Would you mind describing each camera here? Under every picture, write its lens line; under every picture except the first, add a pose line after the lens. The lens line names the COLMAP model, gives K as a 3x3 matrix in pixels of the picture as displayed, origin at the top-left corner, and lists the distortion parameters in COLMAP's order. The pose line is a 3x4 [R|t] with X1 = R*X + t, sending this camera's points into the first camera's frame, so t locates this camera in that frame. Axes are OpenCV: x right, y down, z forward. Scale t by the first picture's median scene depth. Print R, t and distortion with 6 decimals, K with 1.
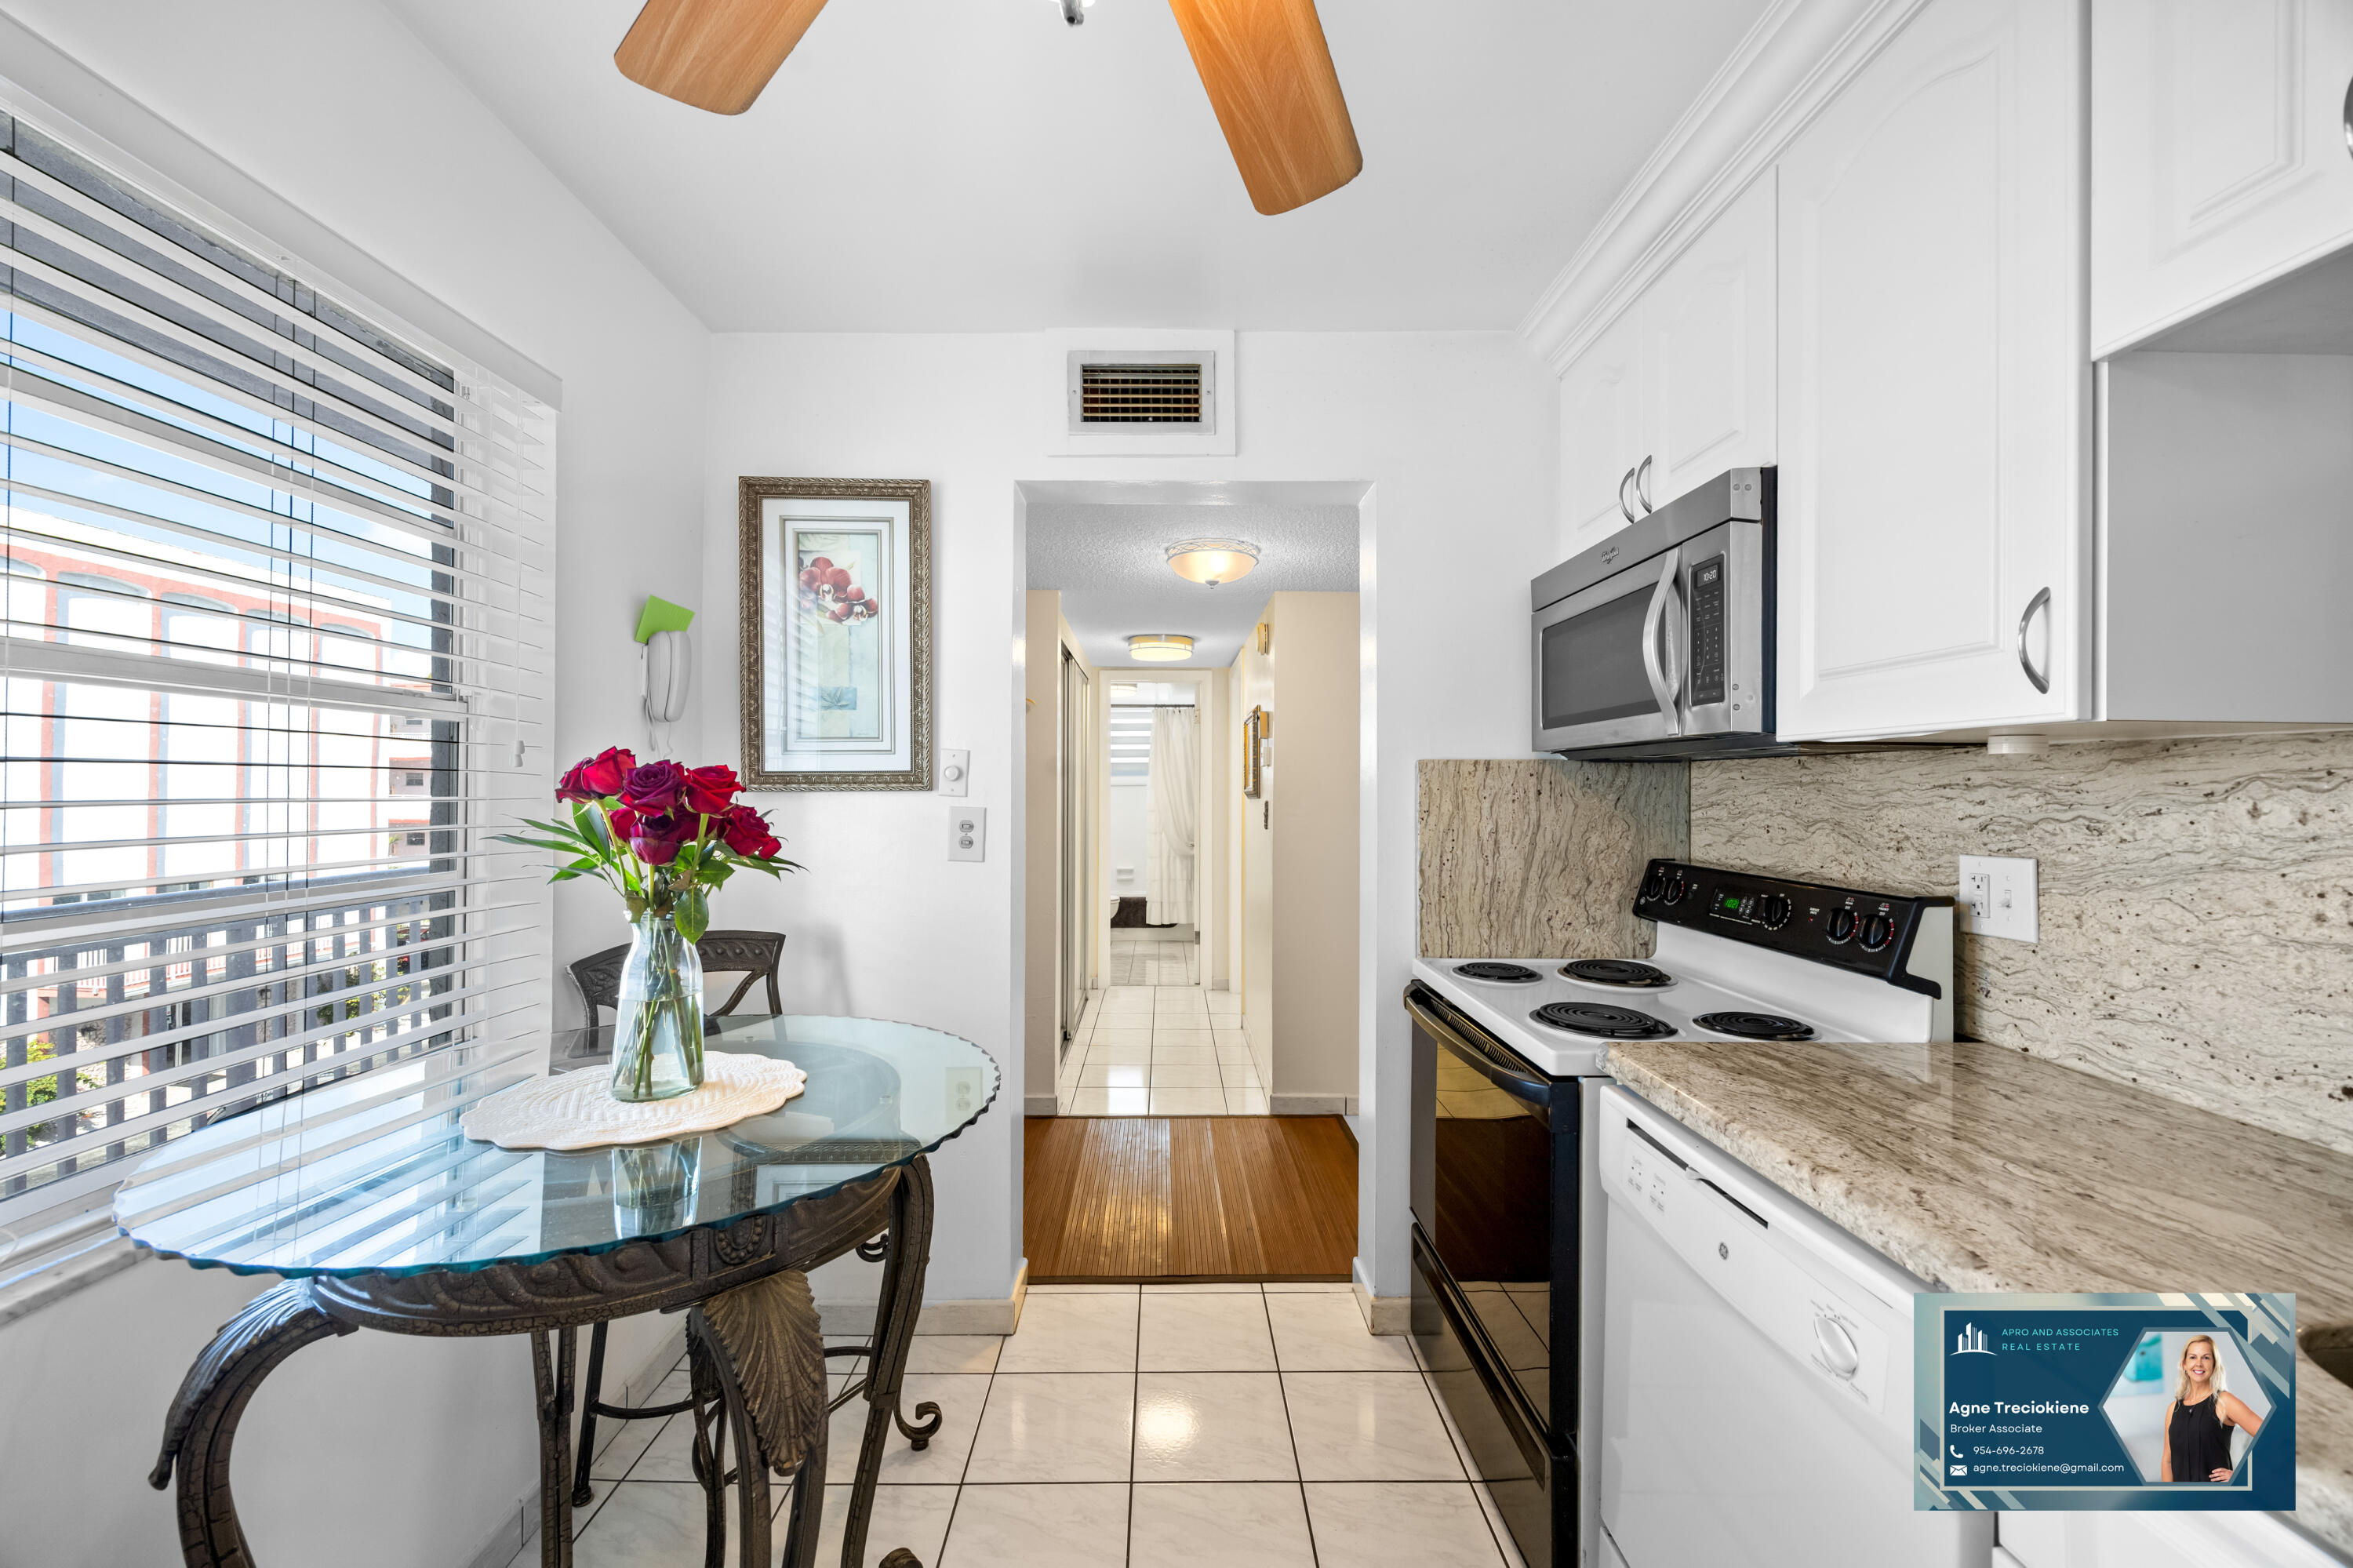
lens RADIAL K [[900.0, 0, 1174.2], [0, 900.0, 785.7], [0, 0, 1]] dist [-0.001993, -0.000129]
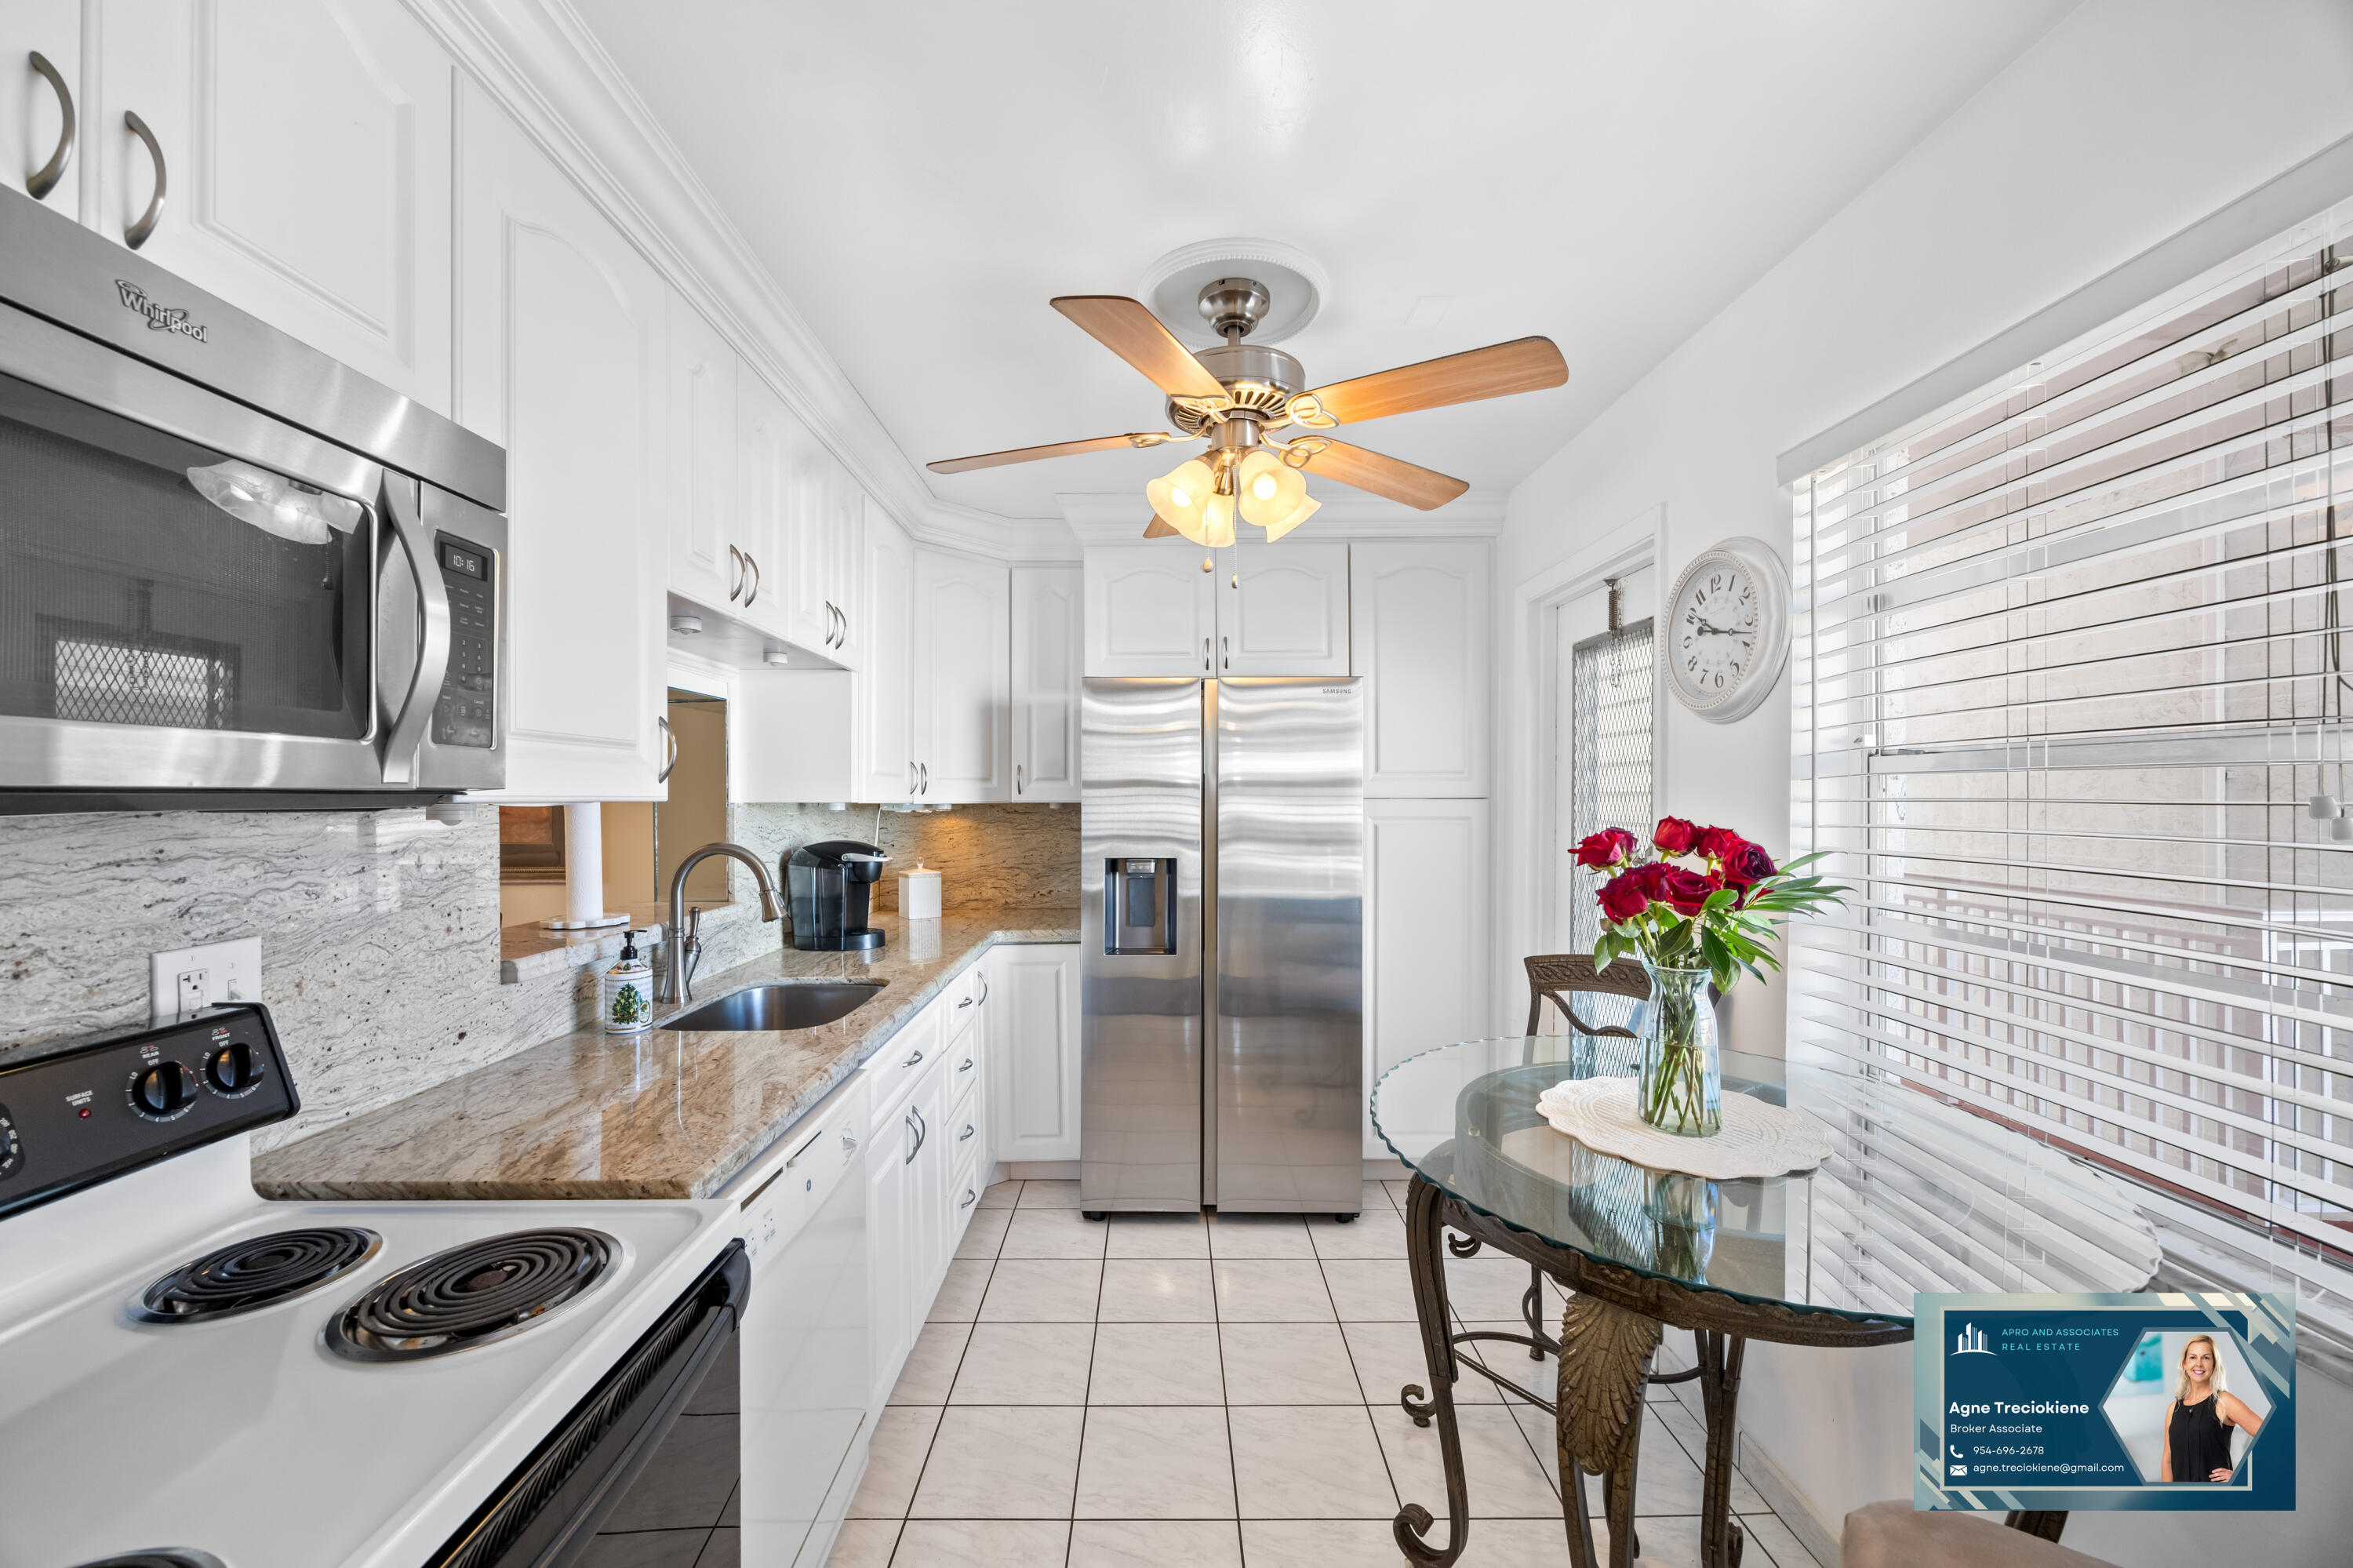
lens RADIAL K [[900.0, 0, 1173.0], [0, 900.0, 796.6], [0, 0, 1]] dist [-0.001993, -0.000129]
pose [[-0.999919, 0.000369, 0.012691, 0.036188], [0.000381, 0.999999, 0.000930, -0.058799], [-0.012691, 0.000935, -0.999919, 1.924157]]
